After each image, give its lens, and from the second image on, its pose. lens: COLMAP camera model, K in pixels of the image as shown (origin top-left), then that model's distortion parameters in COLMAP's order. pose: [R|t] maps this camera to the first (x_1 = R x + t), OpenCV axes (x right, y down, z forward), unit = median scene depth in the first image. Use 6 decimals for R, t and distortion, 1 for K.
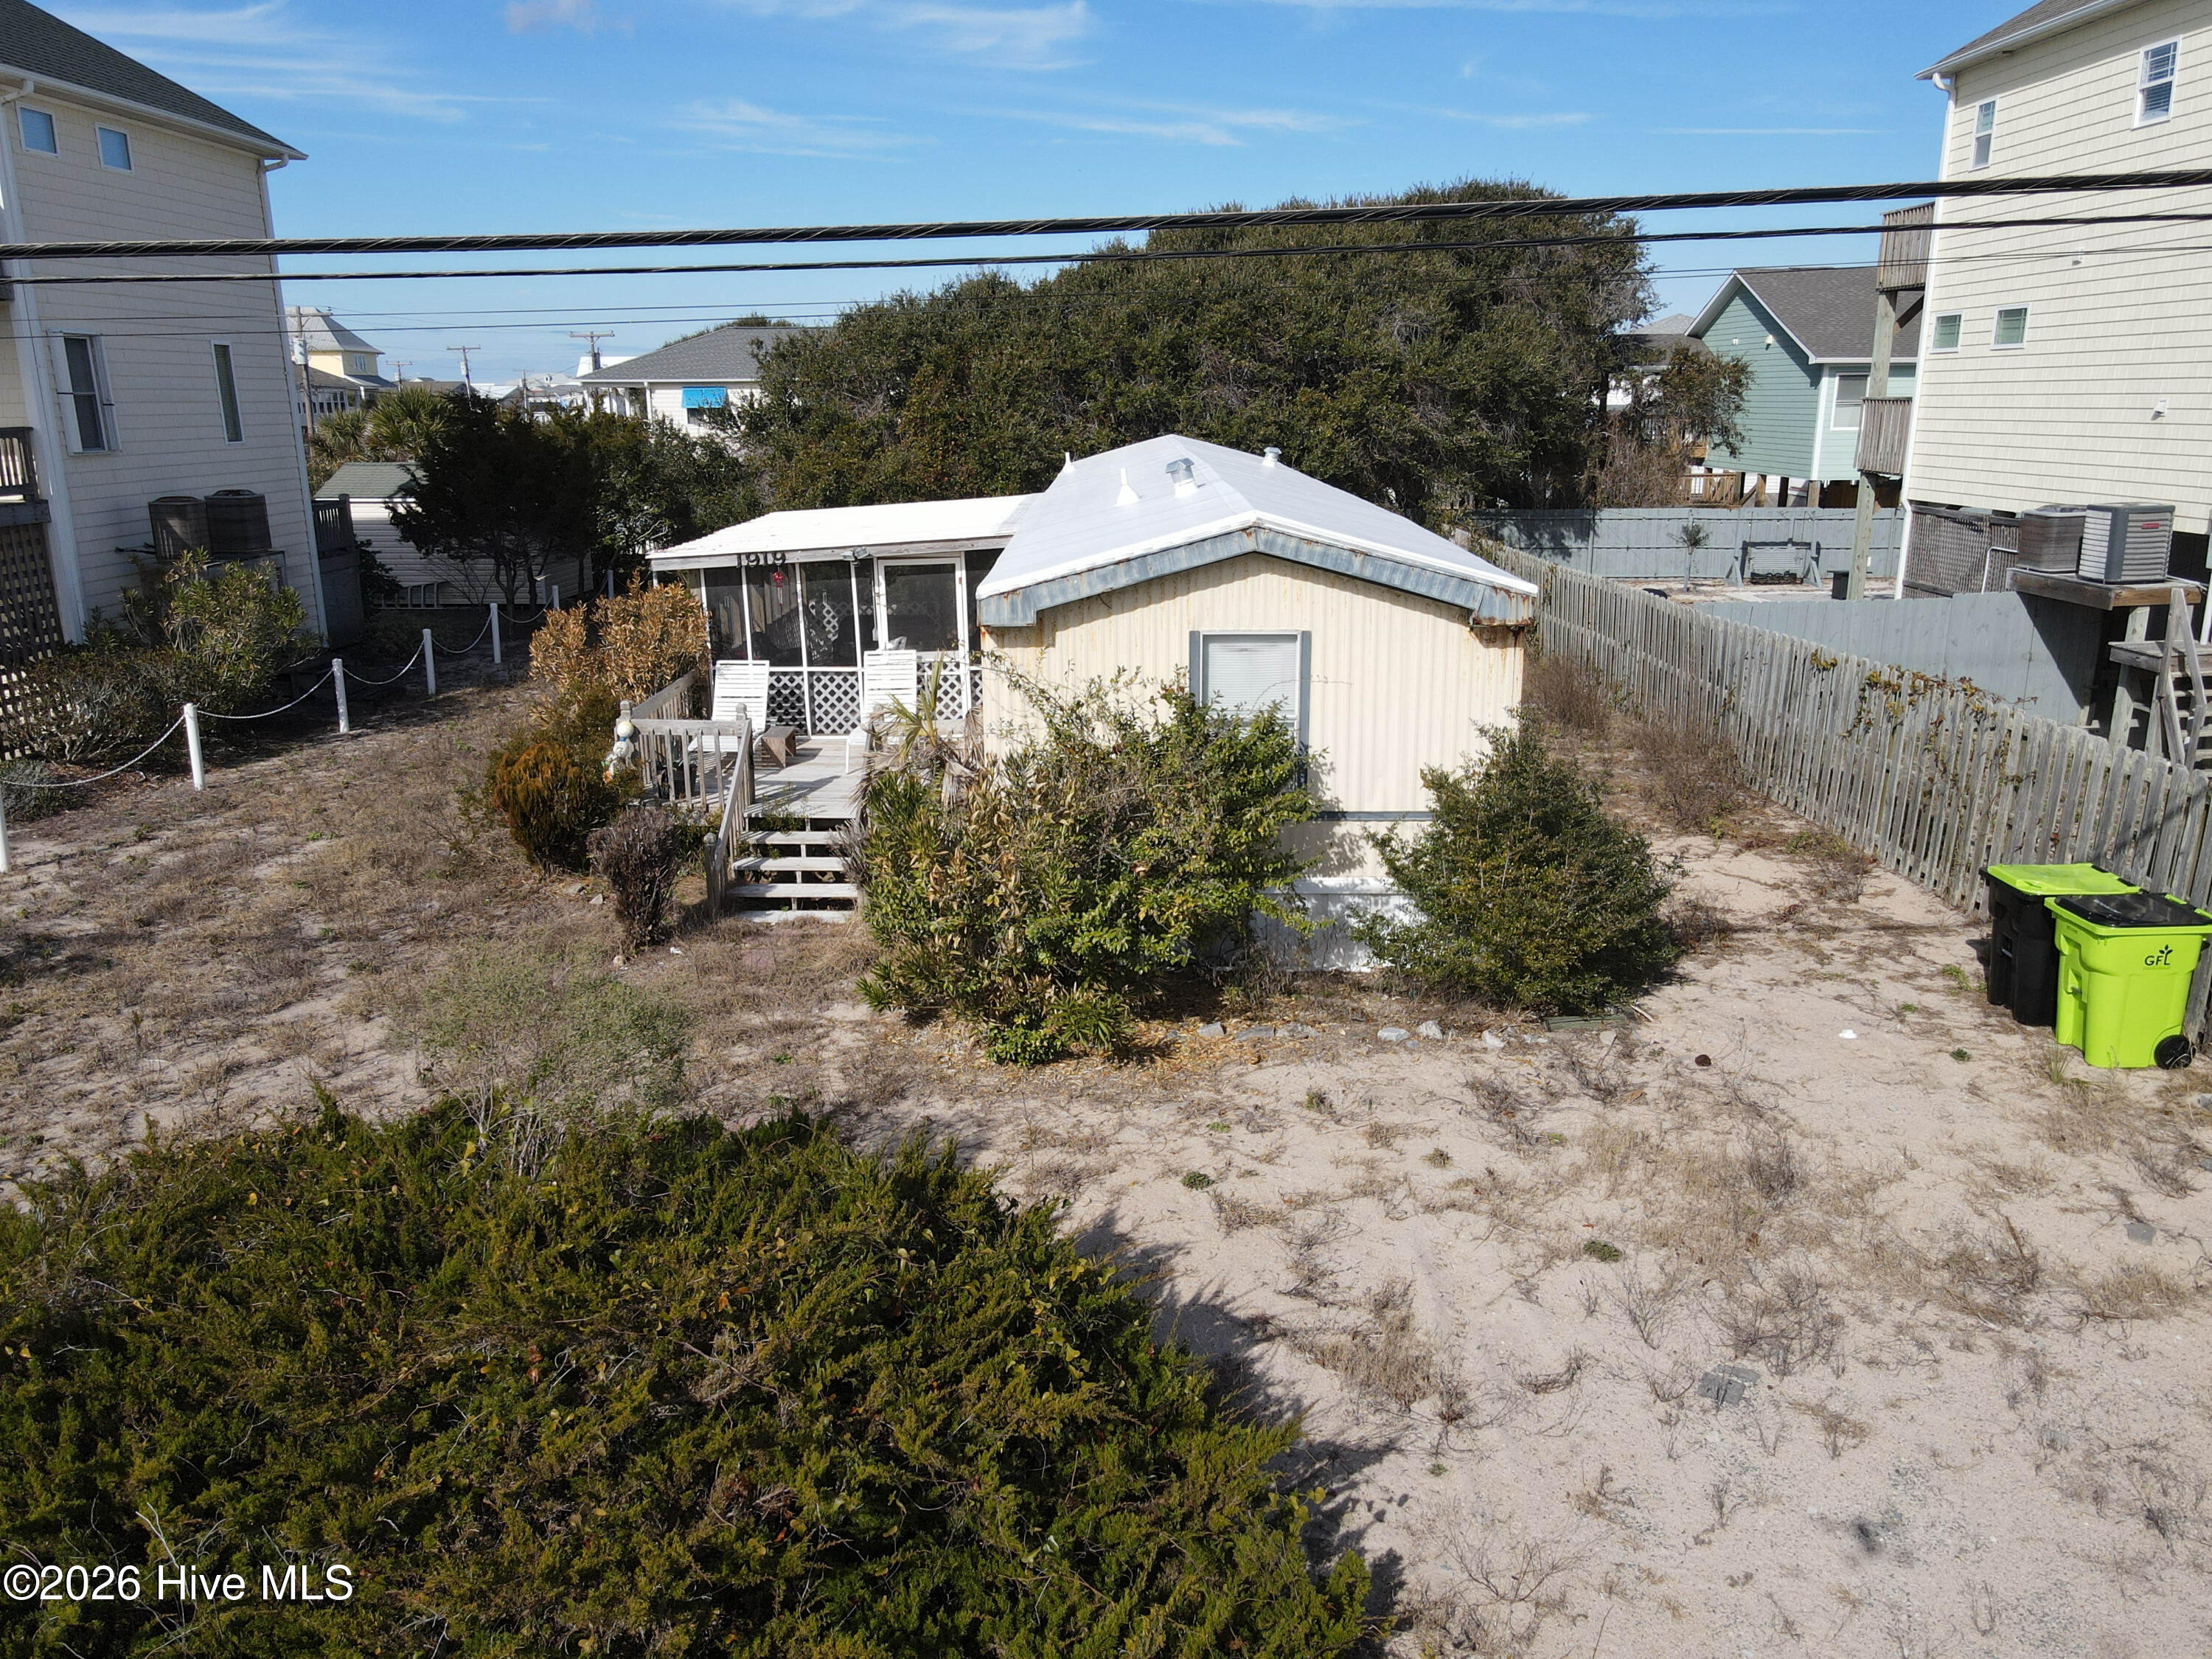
lens RADIAL K [[1630.2, 0, 1106.0], [0, 1630.2, 829.5], [0, 0, 1]] dist [-0.024666, 0.081182]
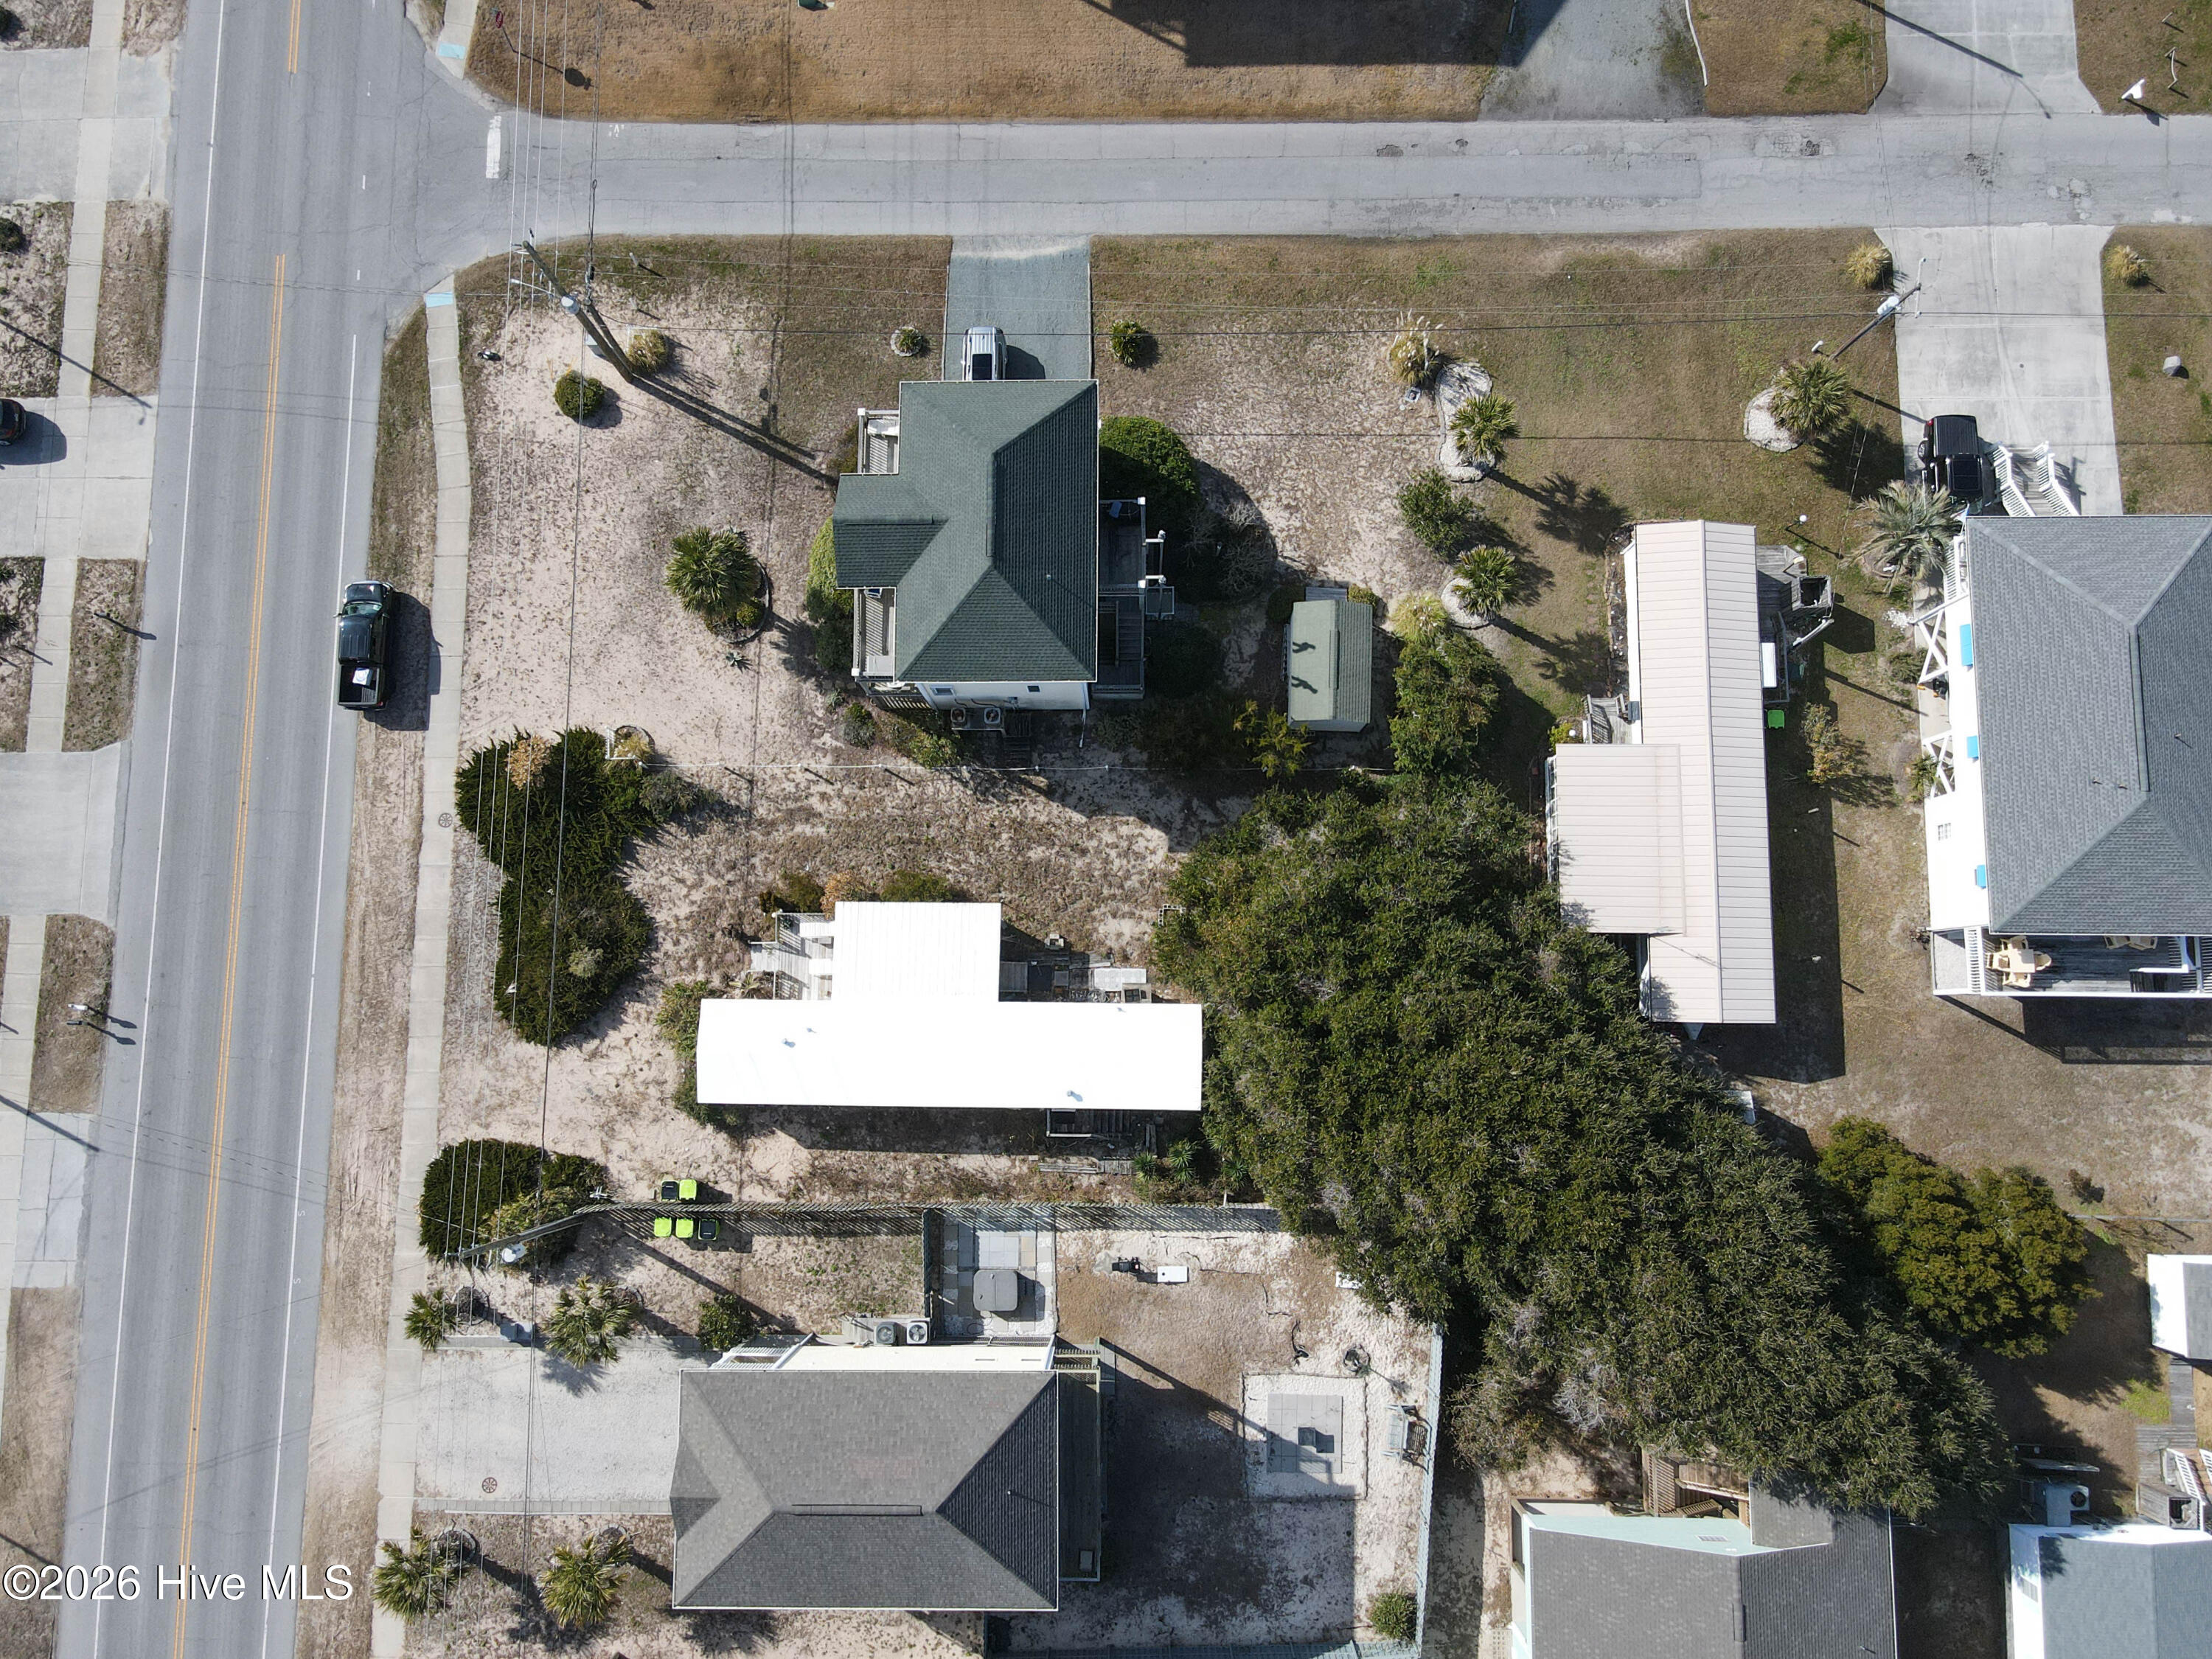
lens RADIAL K [[1630.2, 0, 1106.0], [0, 1630.2, 829.5], [0, 0, 1]] dist [-0.024666, 0.081182]
pose [[-0.000541, 0.994667, -0.103140, -0.098788], [-0.219701, 0.100501, 0.970377, -6.722040], [0.975567, 0.023185, 0.218475, 1.302358]]
